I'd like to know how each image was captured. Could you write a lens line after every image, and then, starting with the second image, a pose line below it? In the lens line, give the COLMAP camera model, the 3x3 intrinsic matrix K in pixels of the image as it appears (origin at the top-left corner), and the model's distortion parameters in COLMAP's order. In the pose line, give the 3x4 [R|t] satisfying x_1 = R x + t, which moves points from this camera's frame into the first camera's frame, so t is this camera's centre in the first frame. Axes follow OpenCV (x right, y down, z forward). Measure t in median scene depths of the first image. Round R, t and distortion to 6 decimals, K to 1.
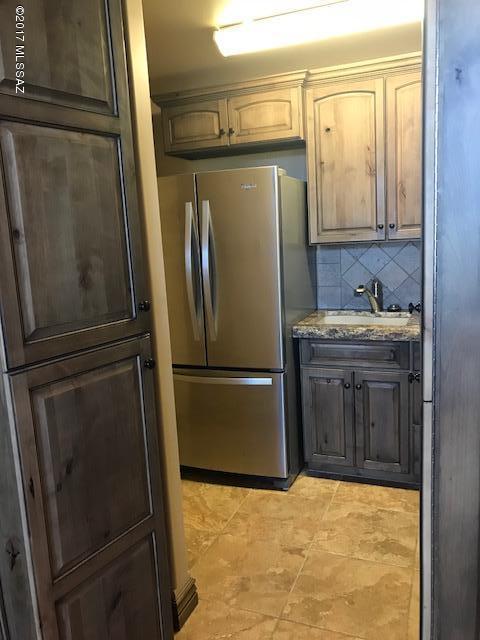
lens RADIAL K [[528.0, 0, 240.0], [0, 528.0, 320.0], [0, 0, 1]] dist [0.012033, 0.008052]
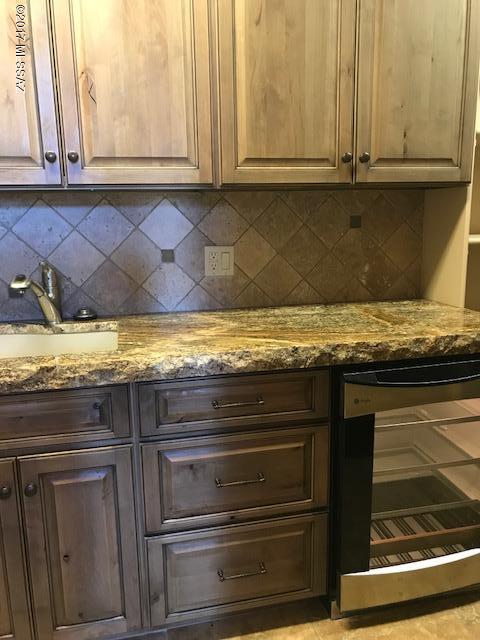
lens RADIAL K [[528.0, 0, 240.0], [0, 528.0, 320.0], [0, 0, 1]] dist [0.012033, 0.008052]
pose [[0.819985, -0.072571, 0.567766, 0.118780], [0.069692, 0.997208, 0.026810, -0.023661], [-0.568126, 0.017586, 0.822754, 0.496219]]
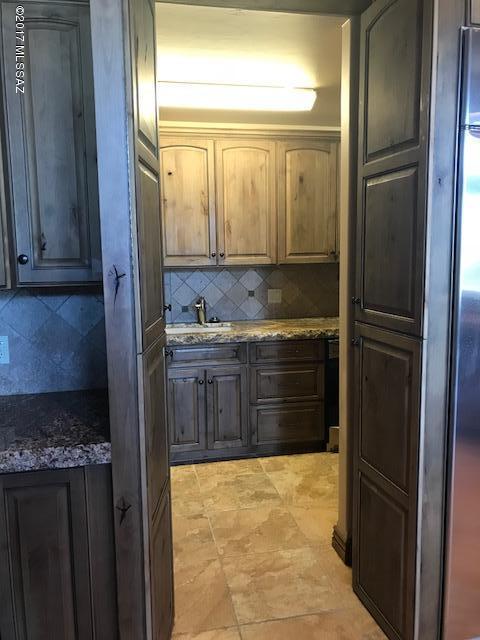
lens RADIAL K [[532.3, 0, 240.0], [0, 532.3, 320.0], [0, 0, 1]] dist [0.107949, -0.002514]
pose [[0.837099, -0.029707, 0.546244, -0.392647], [0.062380, 0.997195, -0.041363, 0.037261], [-0.543483, 0.068699, 0.836604, -0.097849]]
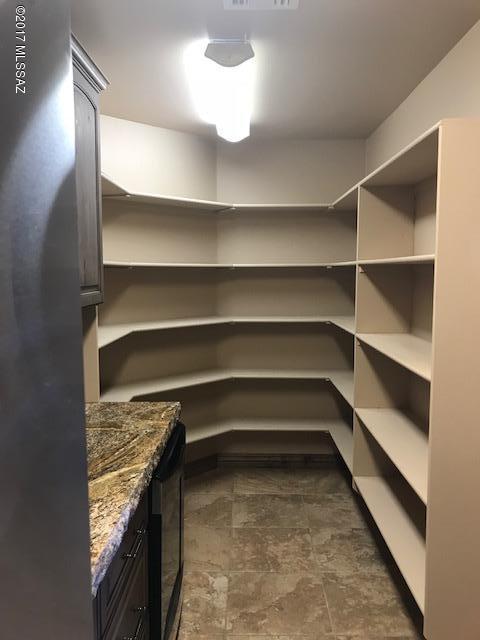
lens RADIAL K [[528.0, 0, 240.0], [0, 528.0, 320.0], [0, 0, 1]] dist [0.012033, 0.008052]
pose [[-0.356658, -0.036843, 0.933508, -0.096912], [0.175027, 0.978894, 0.105506, -0.172032], [-0.917693, 0.201018, -0.342682, 0.941272]]
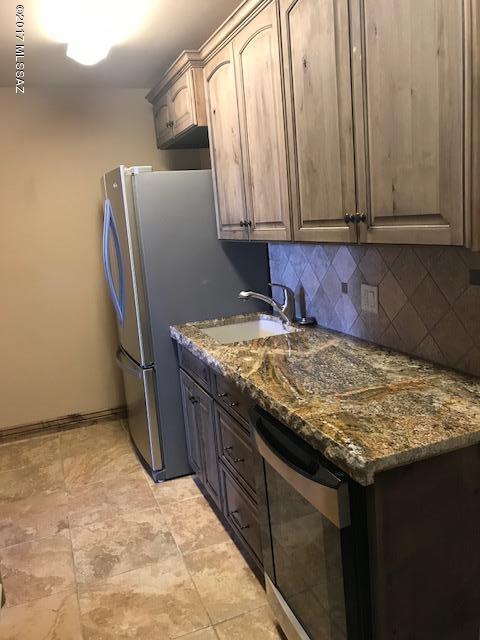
lens RADIAL K [[528.0, 0, 240.0], [0, 528.0, 320.0], [0, 0, 1]] dist [0.012033, 0.008052]
pose [[0.681609, 0.143003, -0.717607, 0.902662], [-0.080453, 0.989417, 0.120751, -0.128626], [0.727281, -0.024571, 0.685900, 0.426251]]
